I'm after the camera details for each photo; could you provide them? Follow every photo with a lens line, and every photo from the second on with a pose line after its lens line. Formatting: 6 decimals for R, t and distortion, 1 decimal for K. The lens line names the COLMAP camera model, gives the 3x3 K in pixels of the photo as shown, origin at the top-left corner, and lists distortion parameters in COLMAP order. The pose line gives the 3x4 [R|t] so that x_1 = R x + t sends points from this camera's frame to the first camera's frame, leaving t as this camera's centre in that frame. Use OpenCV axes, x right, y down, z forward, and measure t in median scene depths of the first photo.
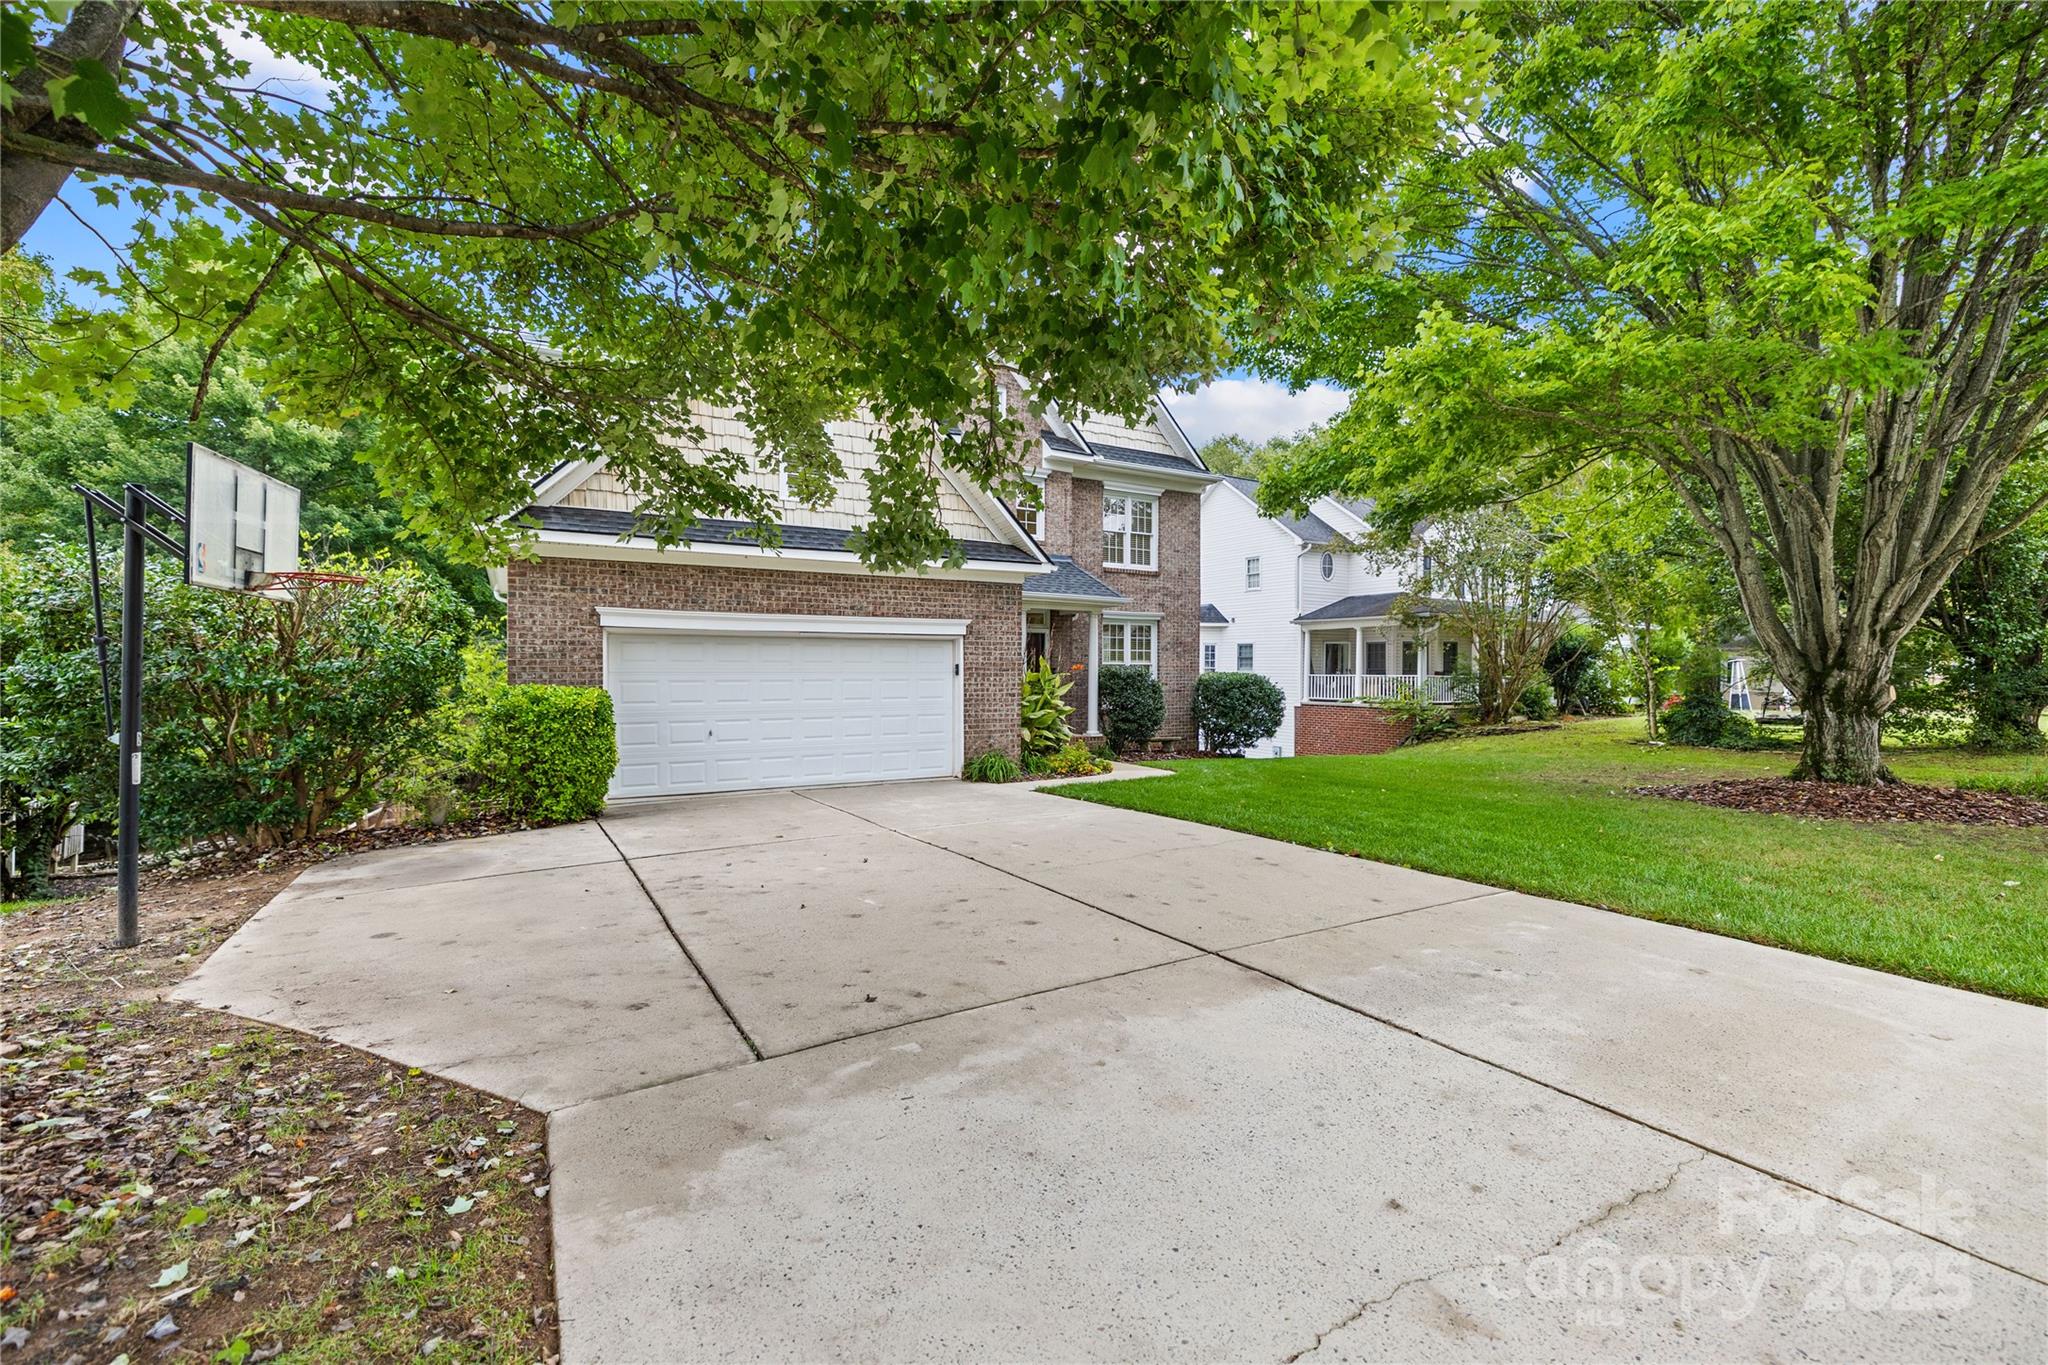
lens RADIAL K [[896.5, 0, 971.4], [0, 896.5, 681.5], [0, 0, 1]] dist [0.002897, 0.000041]
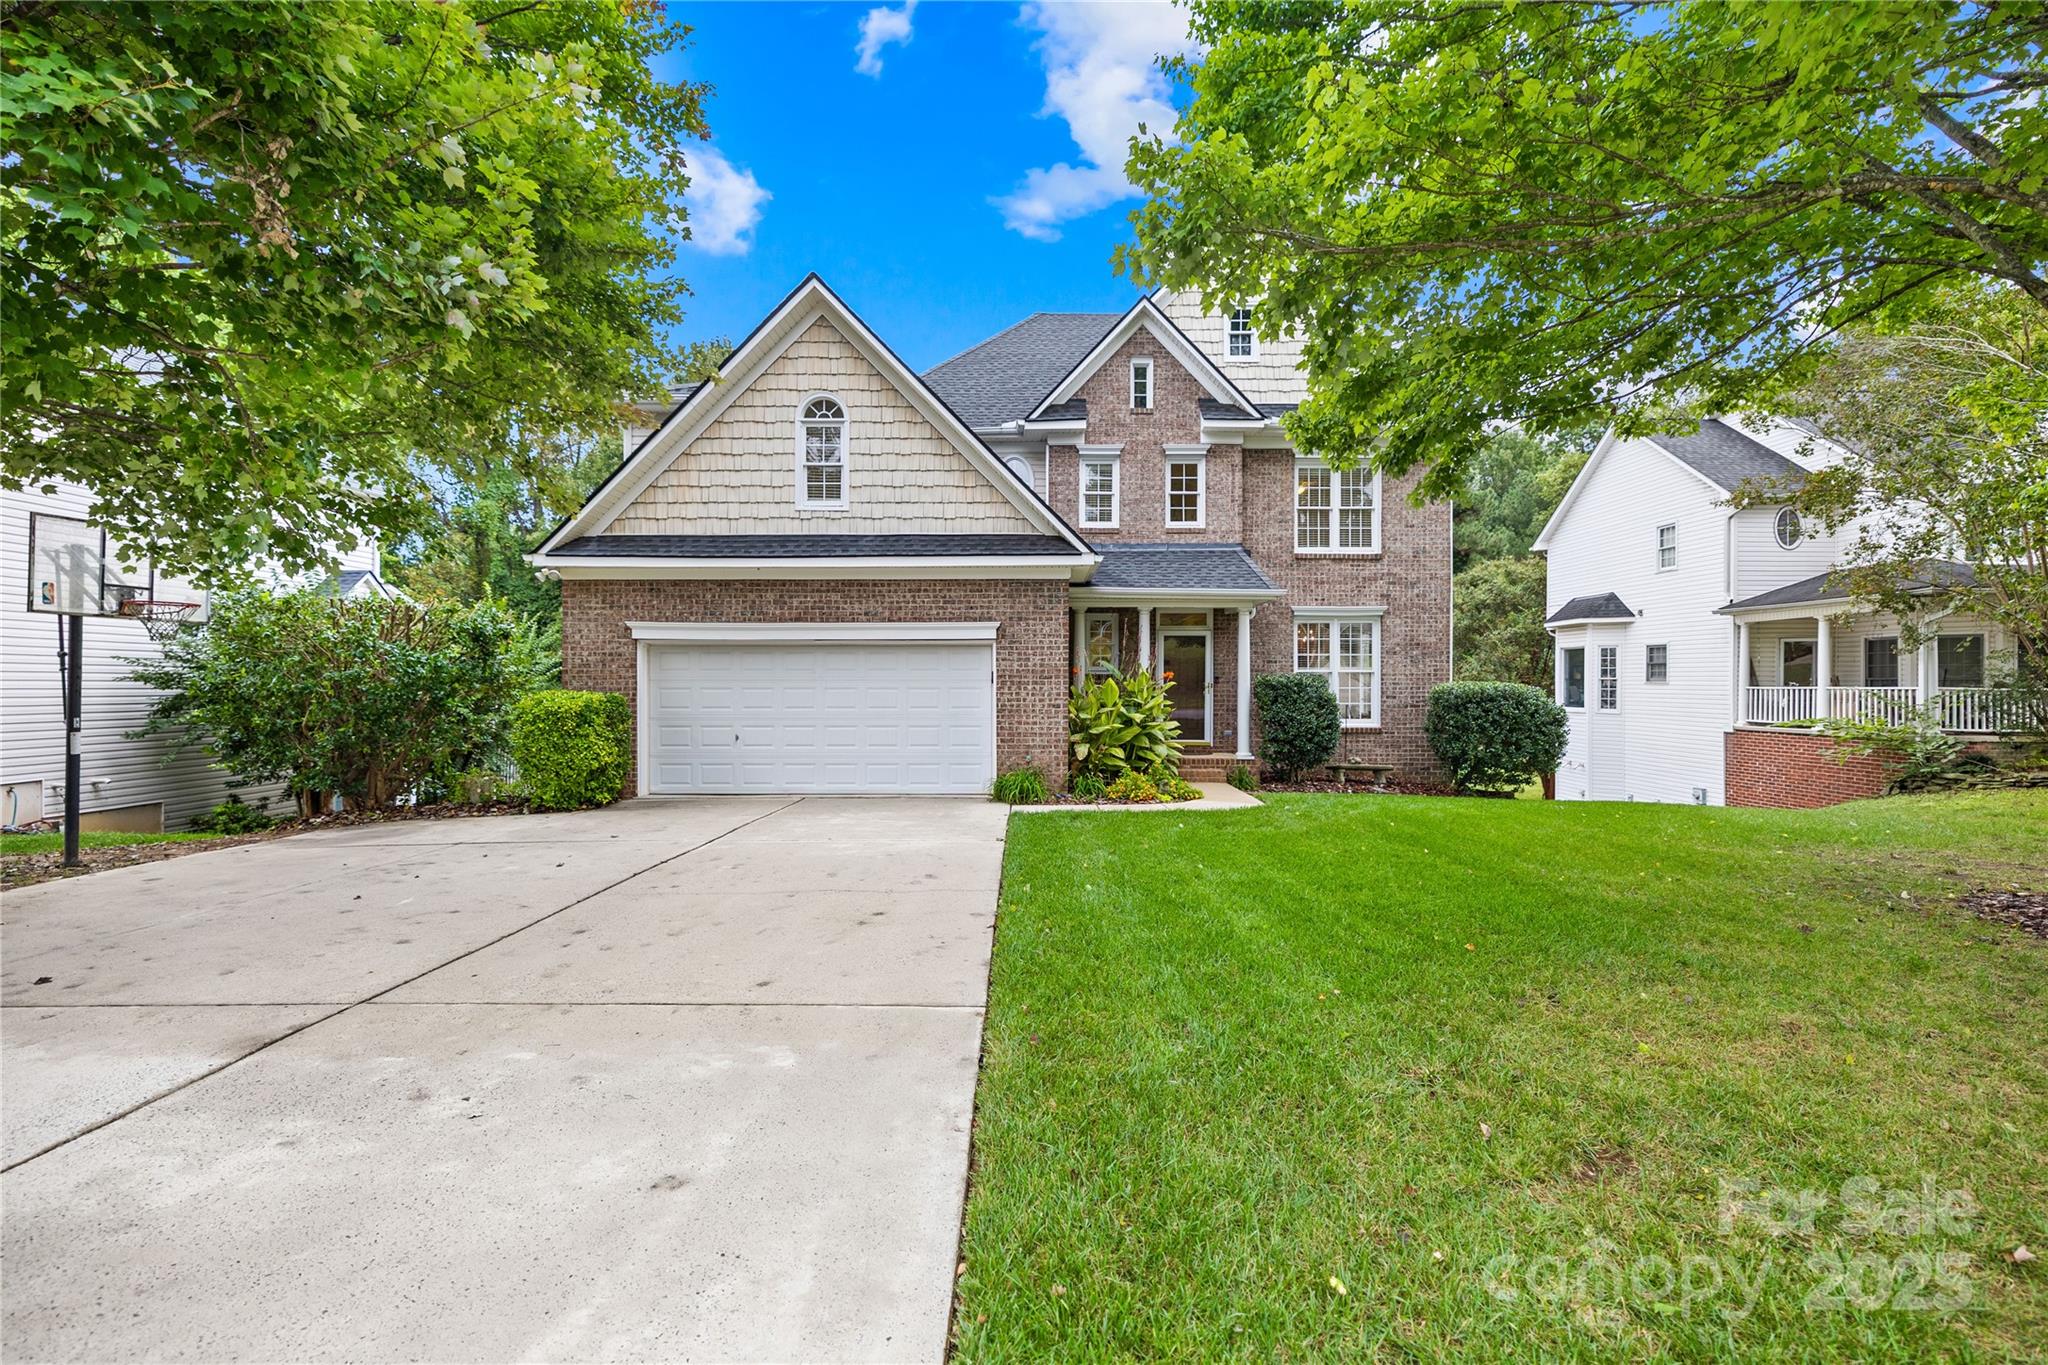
lens RADIAL K [[896.5, 0, 971.4], [0, 896.5, 681.5], [0, 0, 1]] dist [0.002897, 0.000041]
pose [[0.860785, -0.002357, -0.508964, 0.432934], [-0.006564, 0.999855, -0.015733, 0.005449], [0.508927, 0.016883, 0.860644, 0.208831]]
